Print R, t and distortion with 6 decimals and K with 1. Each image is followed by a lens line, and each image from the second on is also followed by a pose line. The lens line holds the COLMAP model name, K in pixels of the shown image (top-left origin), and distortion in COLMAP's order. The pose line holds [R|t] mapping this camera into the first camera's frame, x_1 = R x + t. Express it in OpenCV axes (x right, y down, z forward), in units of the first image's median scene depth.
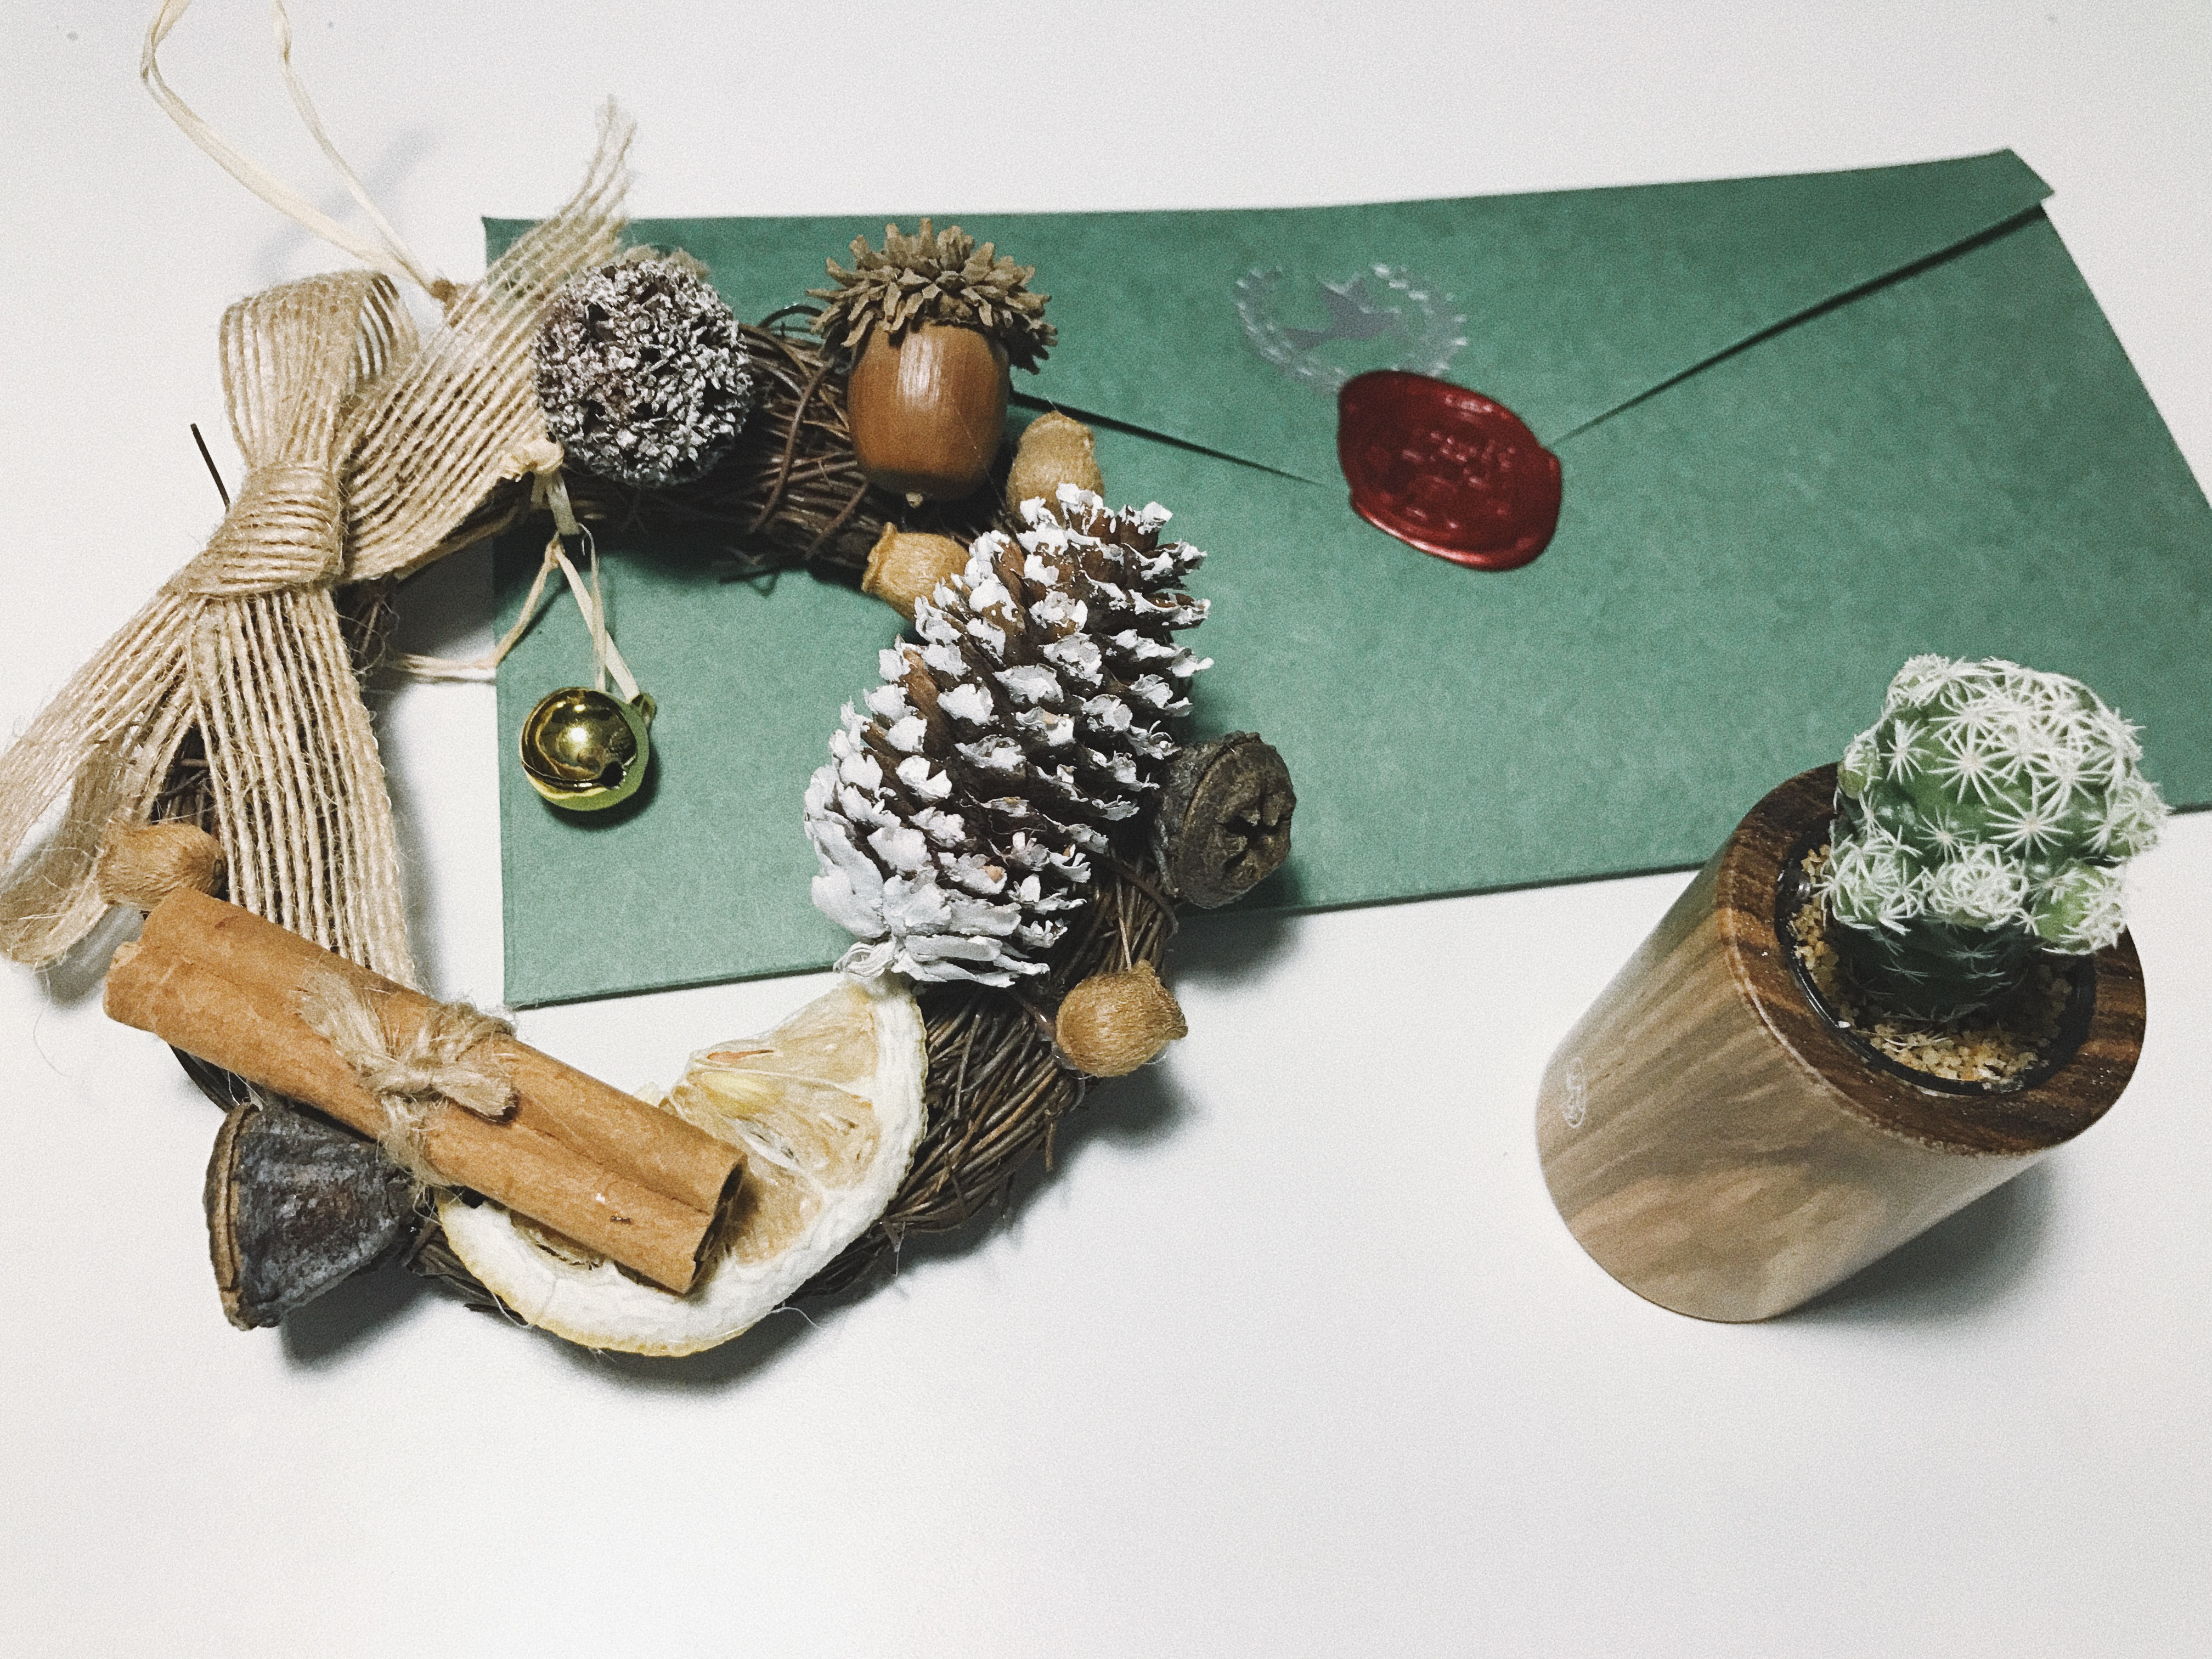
lens RADIAL K [[1943.9, 0, 1106.0], [0, 1943.9, 829.5], [0, 0, 1]] dist [0.052782, -0.239918]
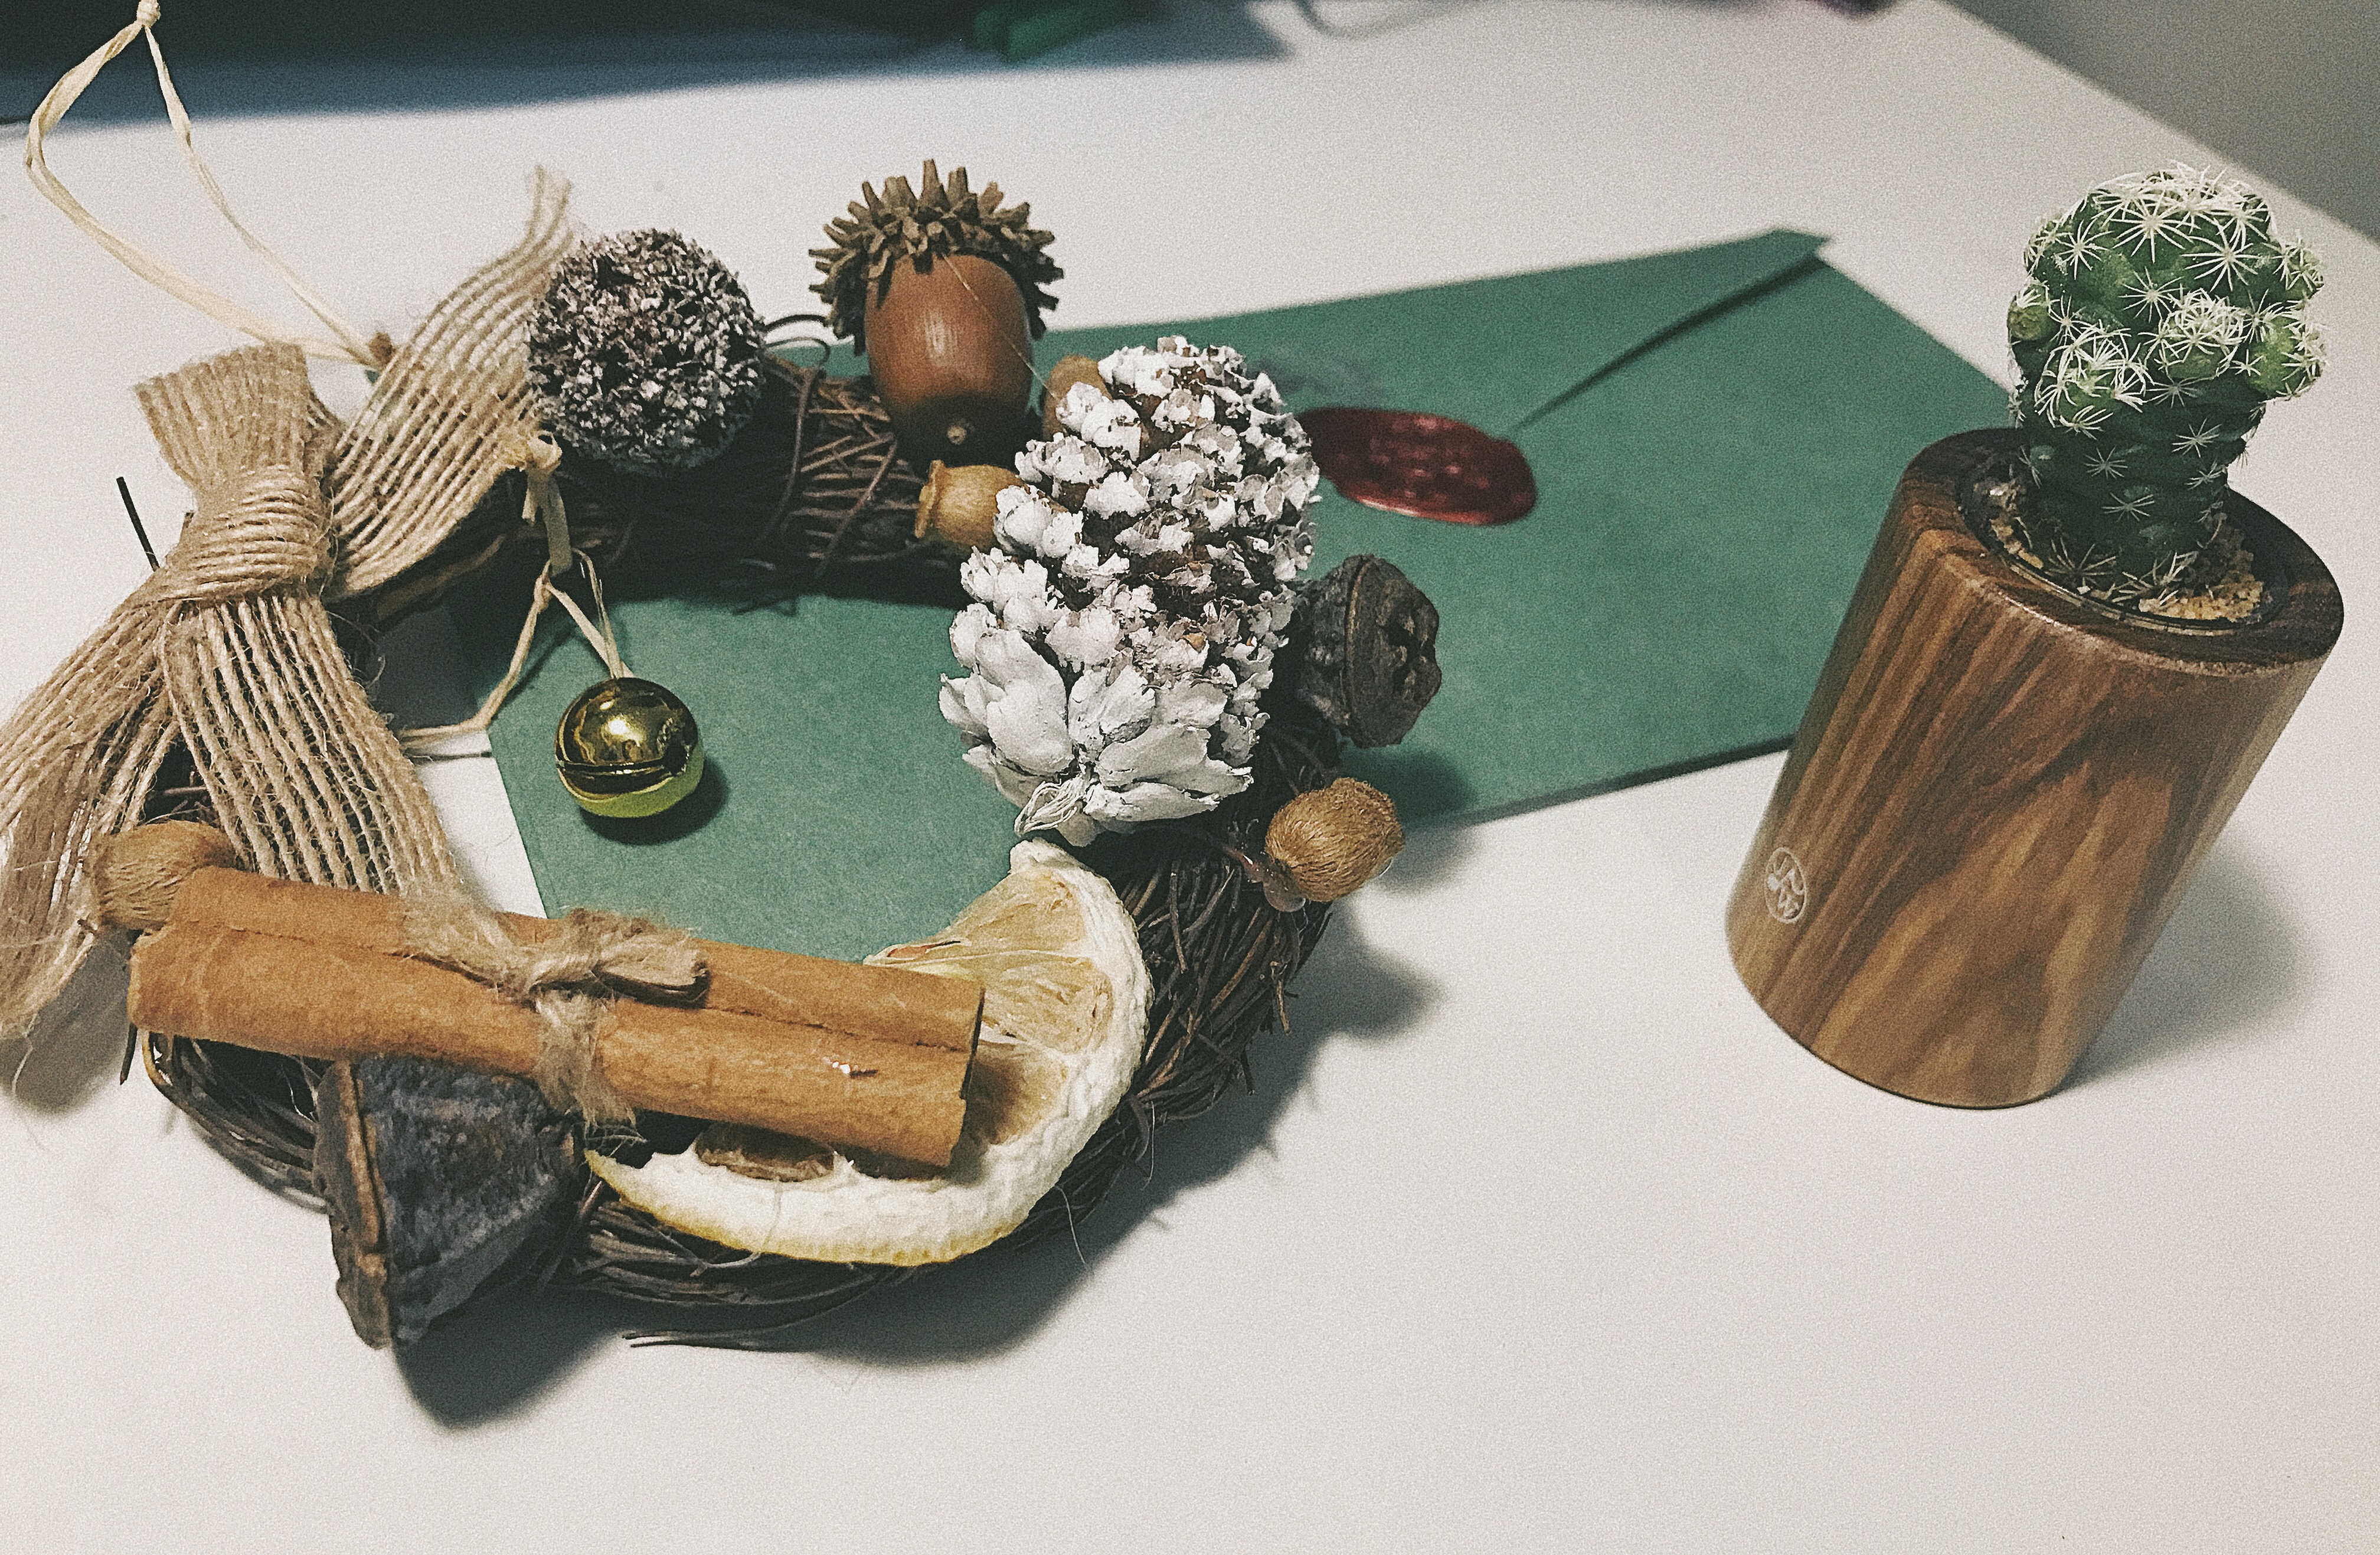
lens RADIAL K [[2114.3, 0, 1190.0], [0, 2114.3, 777.5], [0, 0, 1]] dist [0.063607, -0.258704]
pose [[0.959424, -0.158610, 0.233128, -0.268067], [0.229498, 0.919608, -0.318827, 0.353290], [-0.163817, 0.359393, 0.918695, 0.099470]]
